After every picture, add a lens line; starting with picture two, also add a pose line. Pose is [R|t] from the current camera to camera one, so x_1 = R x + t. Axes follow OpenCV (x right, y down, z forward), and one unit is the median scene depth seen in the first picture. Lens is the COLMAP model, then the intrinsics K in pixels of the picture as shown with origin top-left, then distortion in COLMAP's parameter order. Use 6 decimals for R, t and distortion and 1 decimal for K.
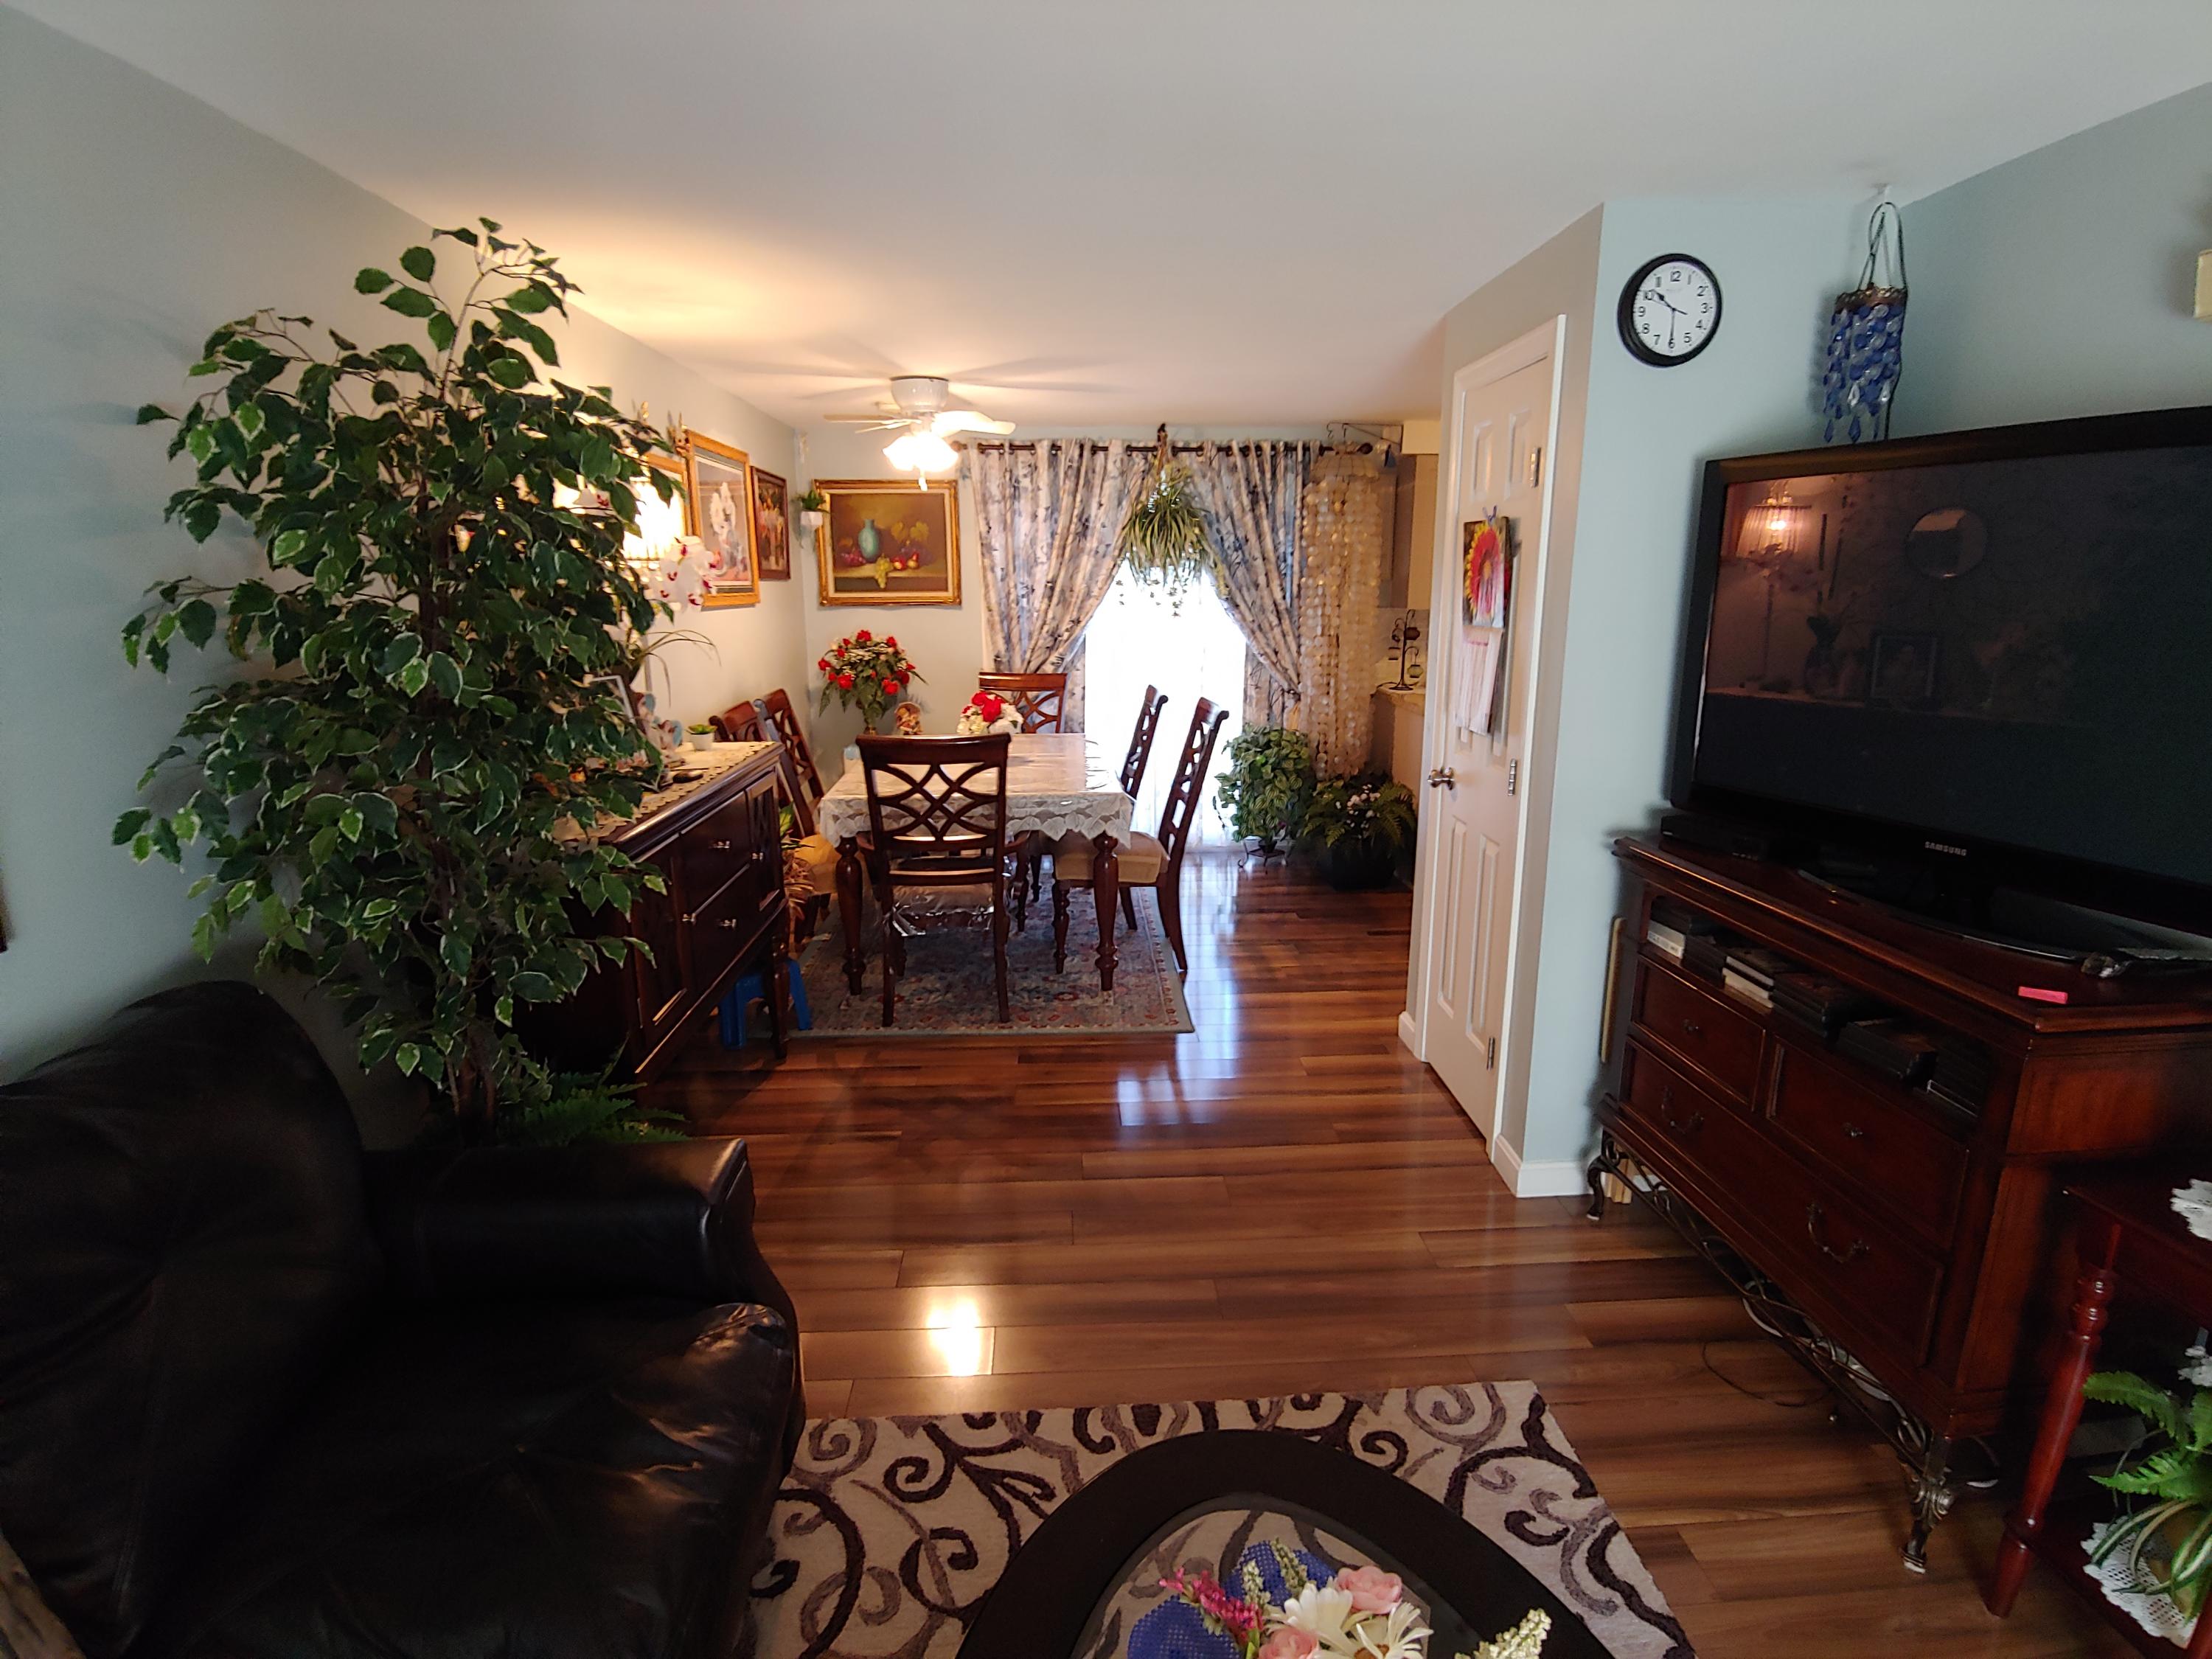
lens RADIAL K [[1105.7, 0, 1118.2], [0, 1105.7, 827.7], [0, 0, 1]] dist [0.011954, -0.020425]
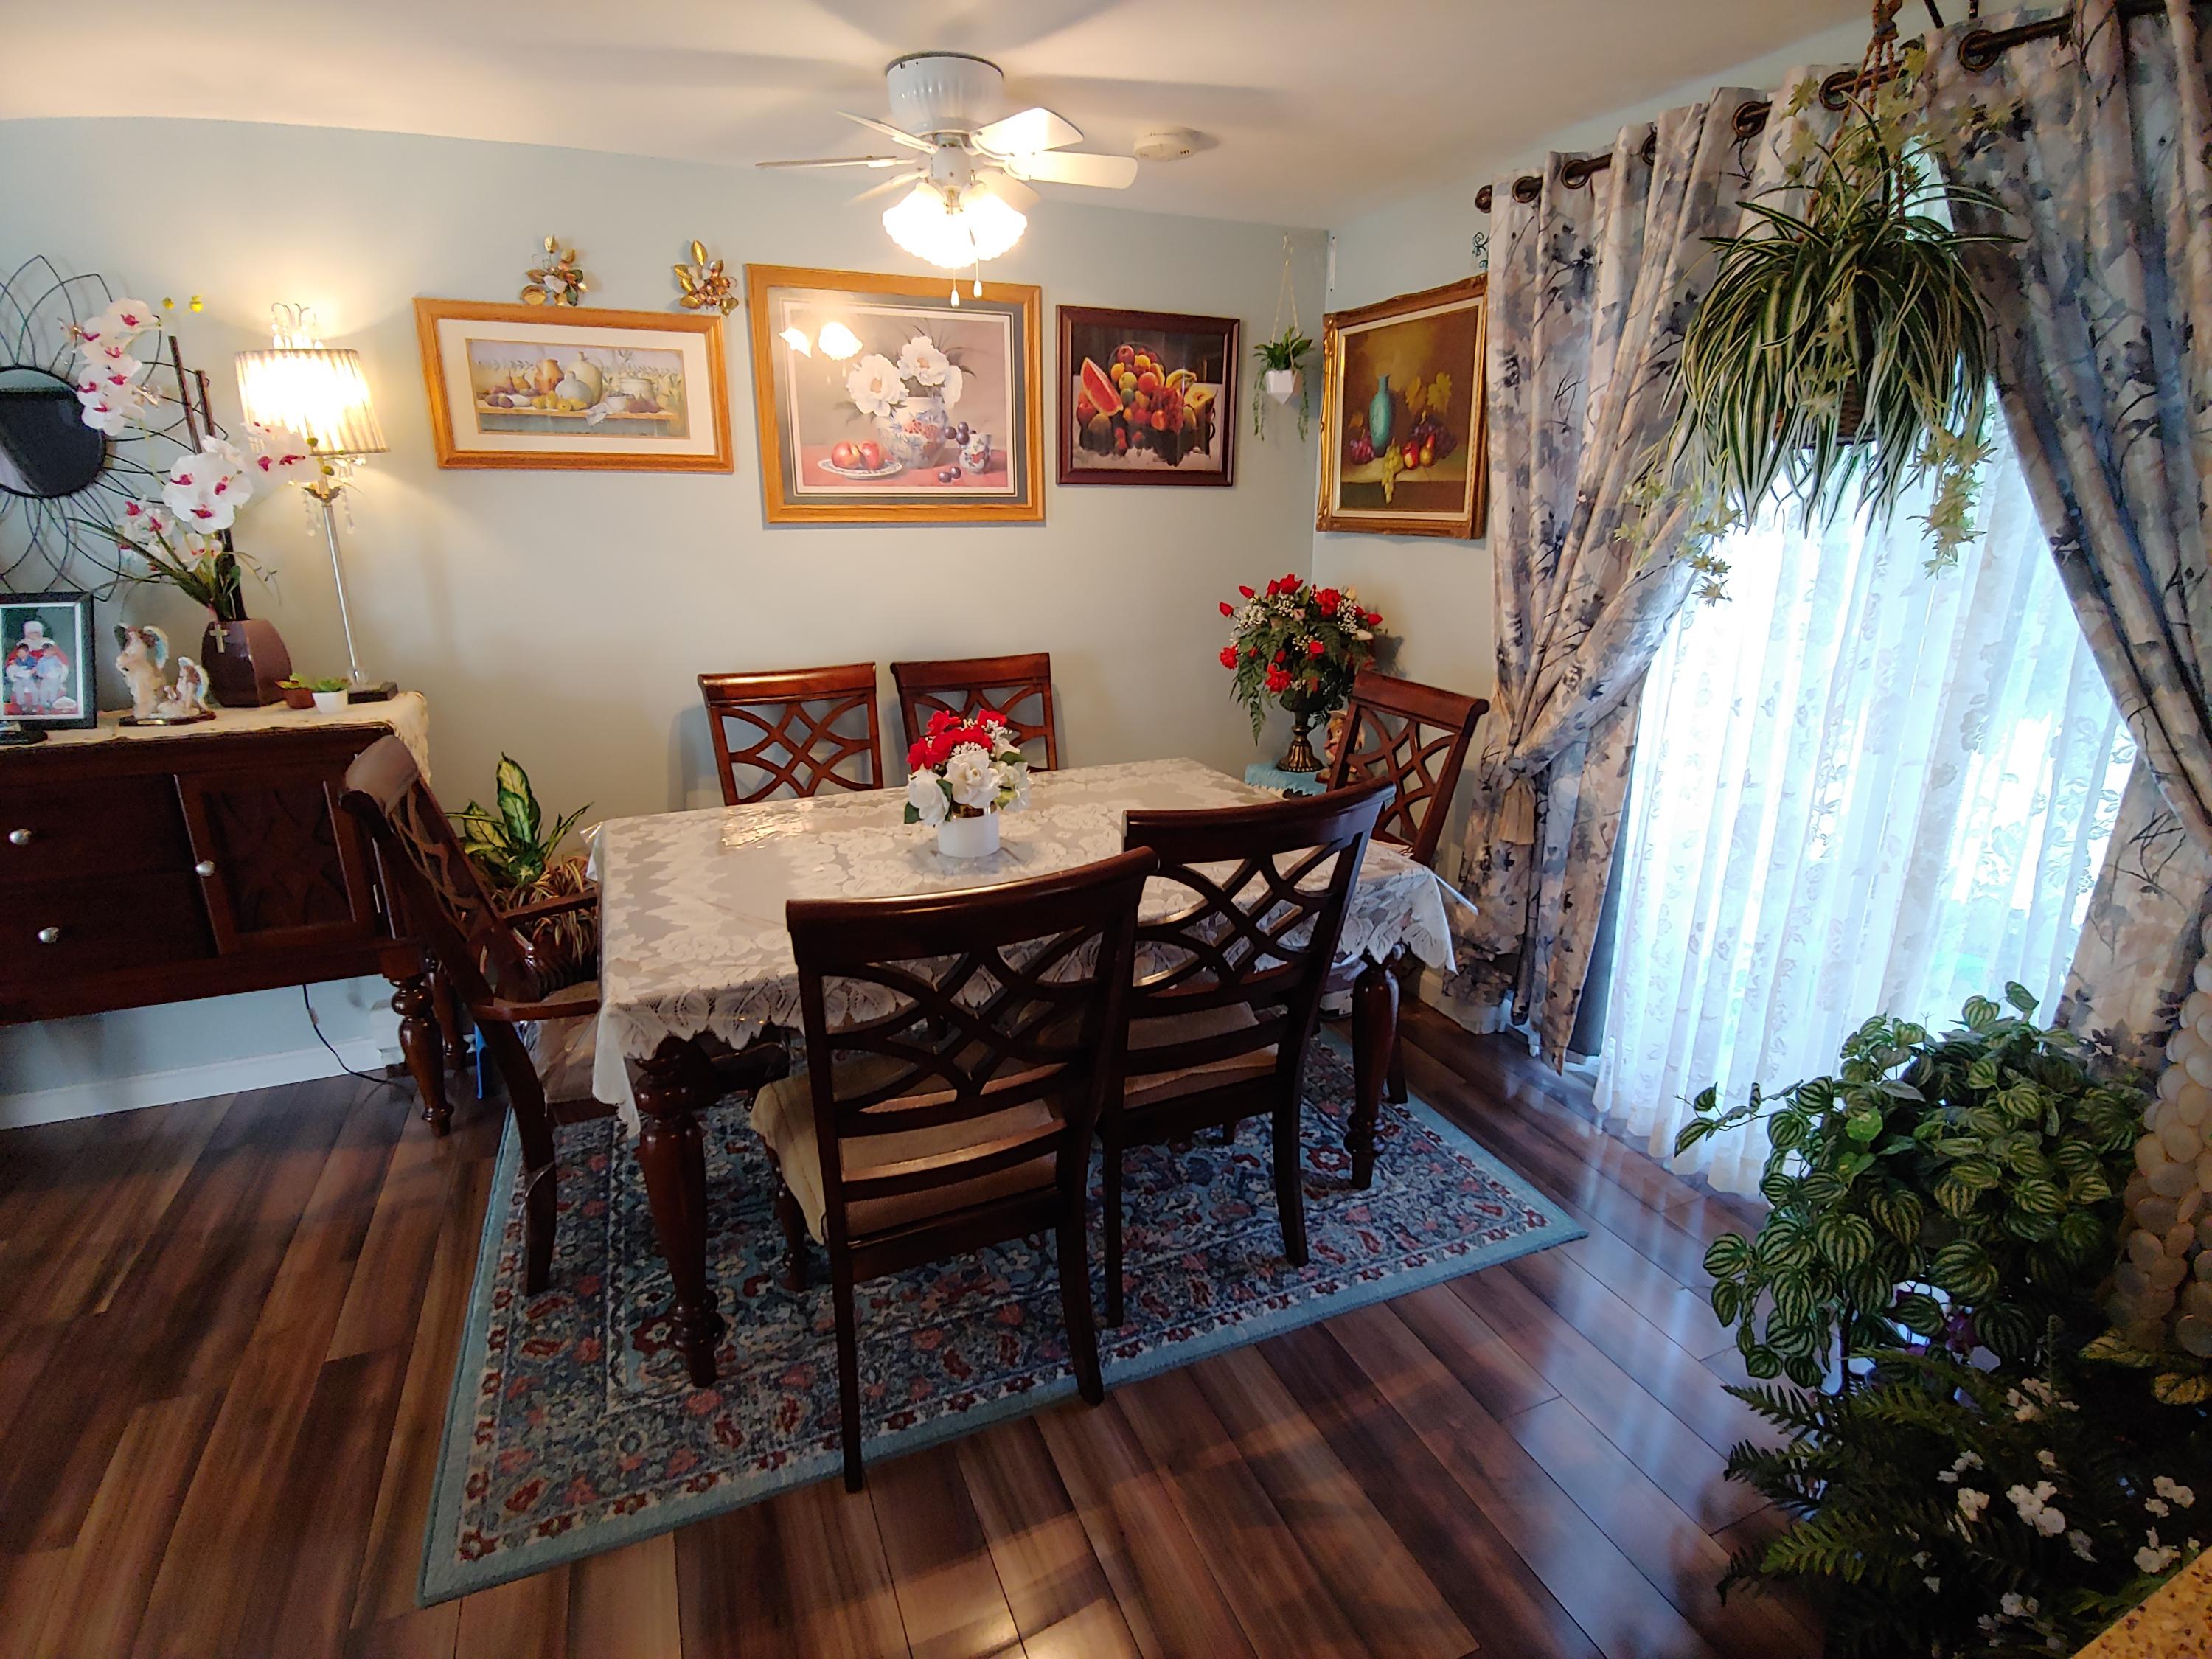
lens RADIAL K [[1105.7, 0, 1118.2], [0, 1105.7, 827.7], [0, 0, 1]] dist [0.011954, -0.020425]
pose [[0.342217, 0.275328, -0.898377, 0.290651], [-0.208838, 0.954479, 0.212970, -0.152411], [0.916119, 0.114733, 0.384138, 0.689122]]
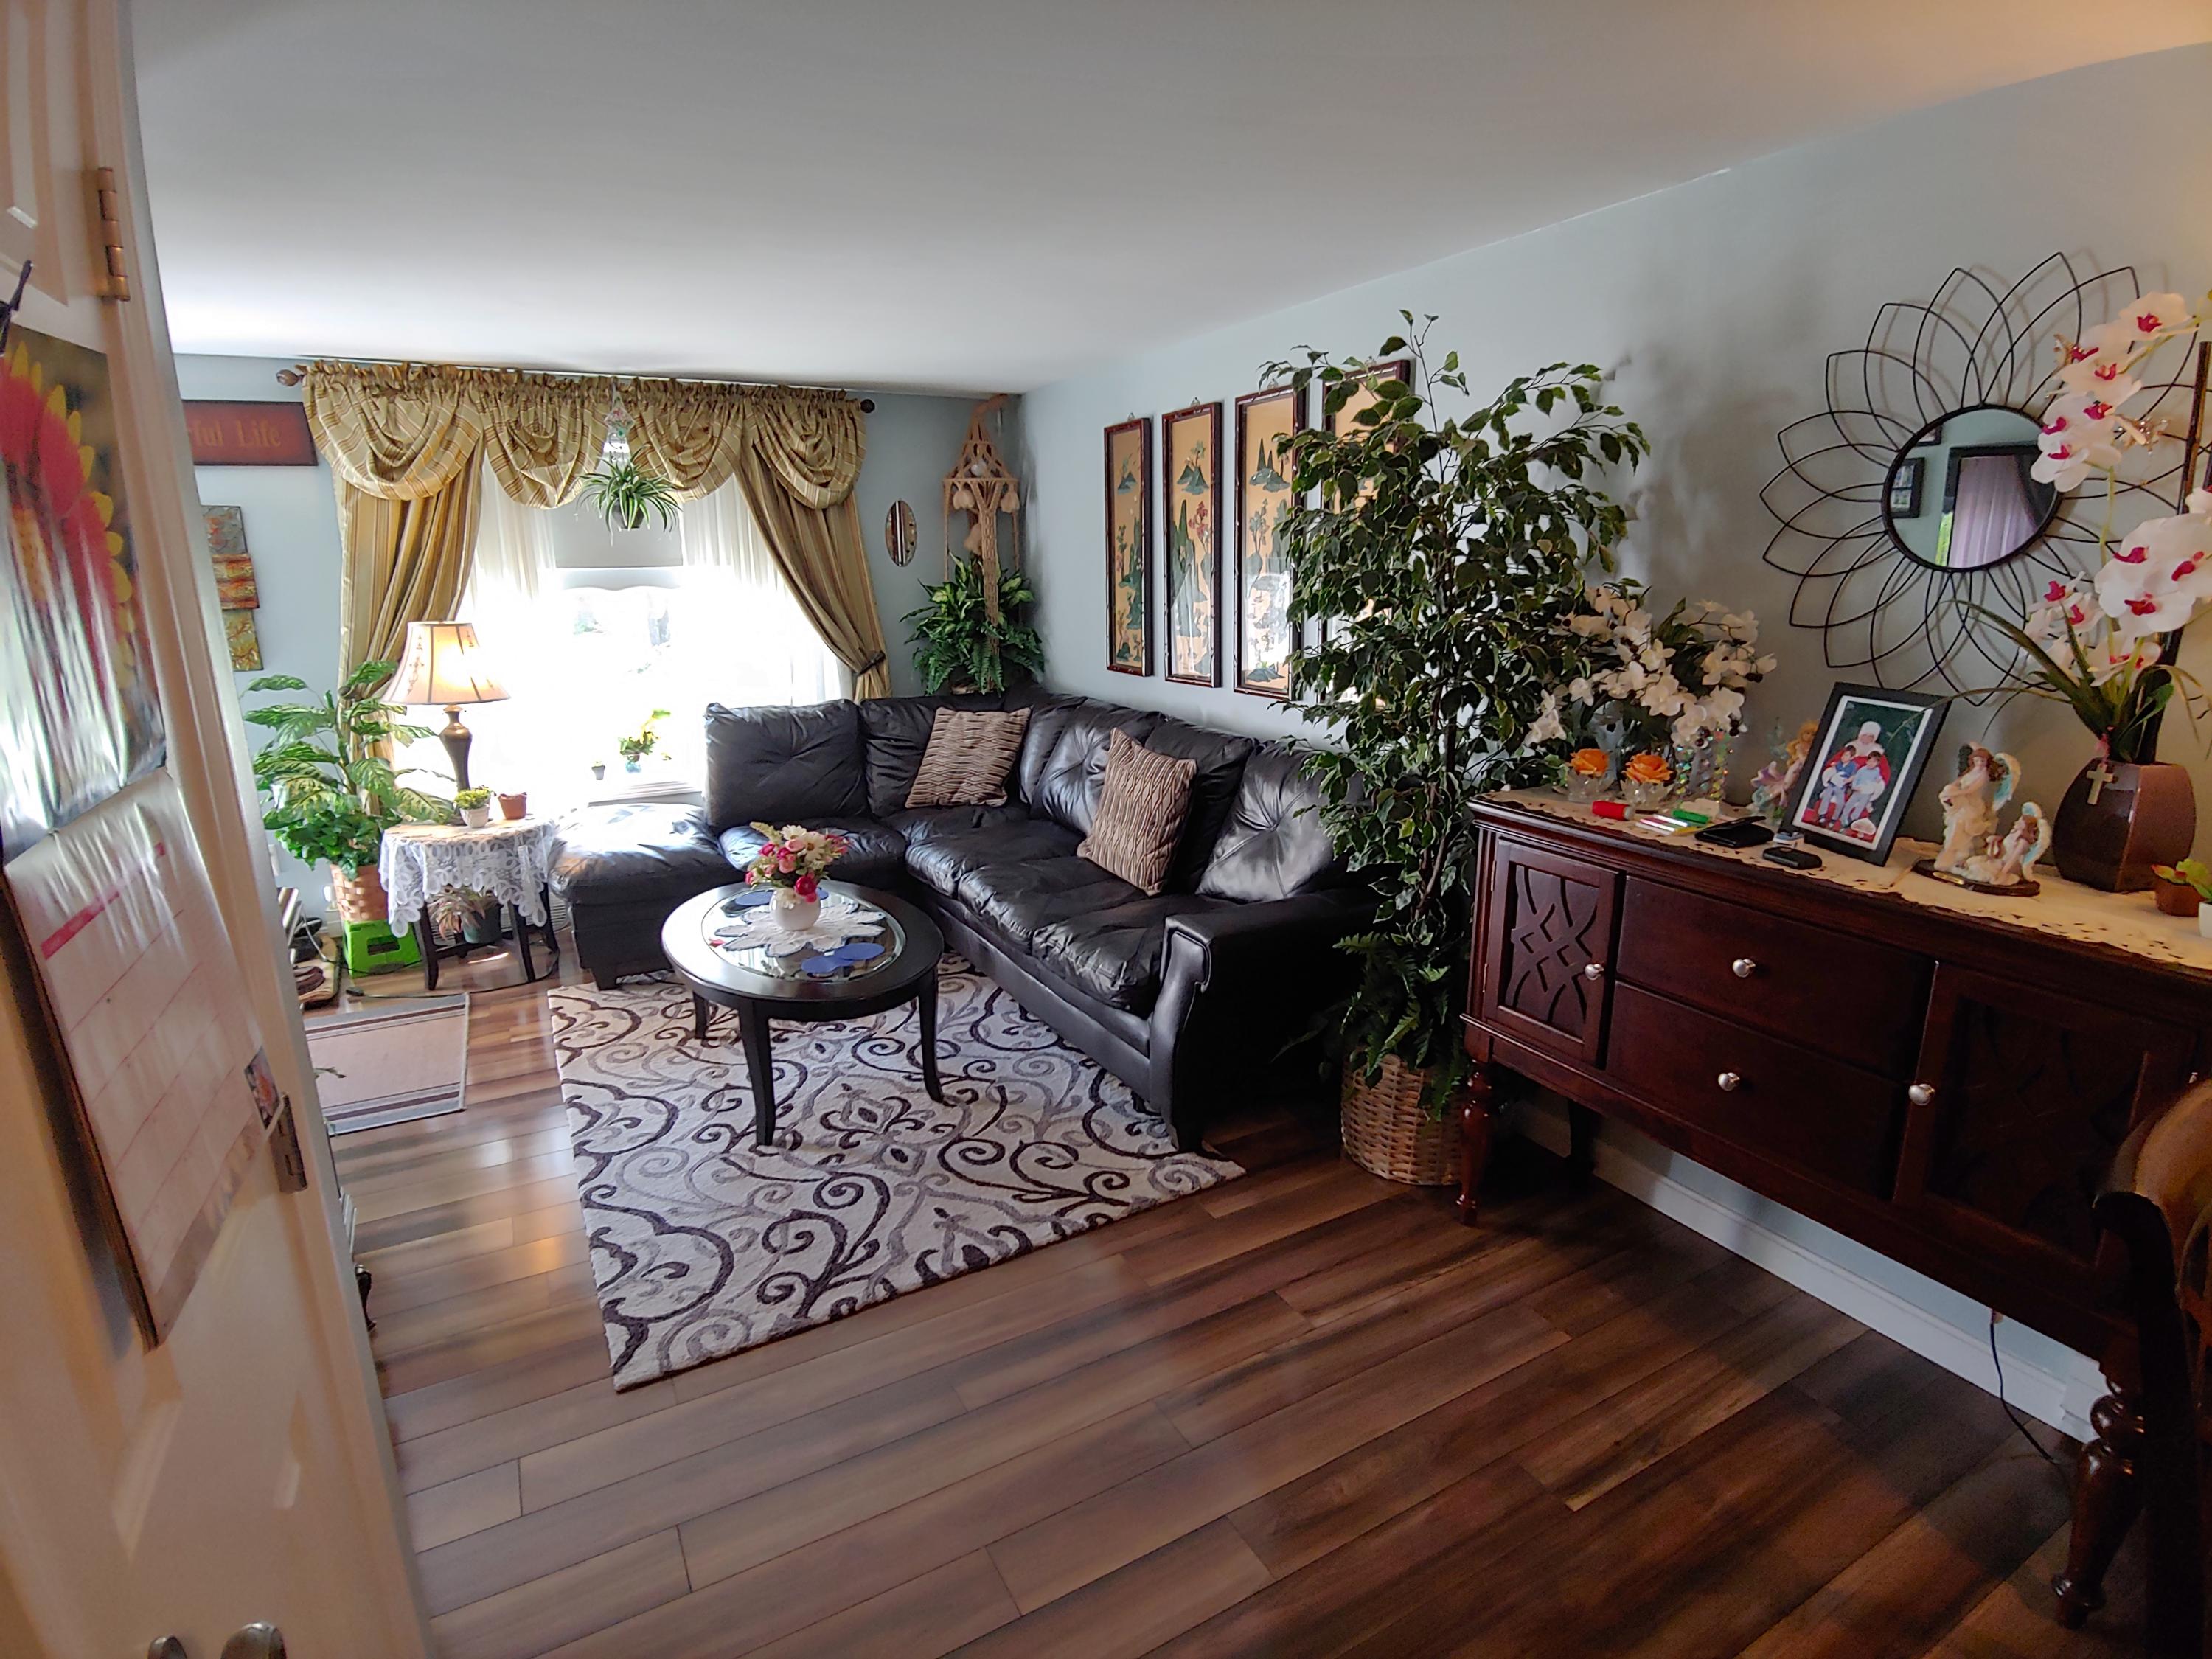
lens RADIAL K [[1101.3, 0, 1094.9], [0, 1101.3, 830.1], [0, 0, 1]] dist [0.013333, -0.024129]
pose [[-0.904016, 0.113781, -0.412080, 0.124980], [-0.083019, 0.898854, 0.430313, -0.149588], [0.419361, 0.423220, -0.803132, 0.651684]]
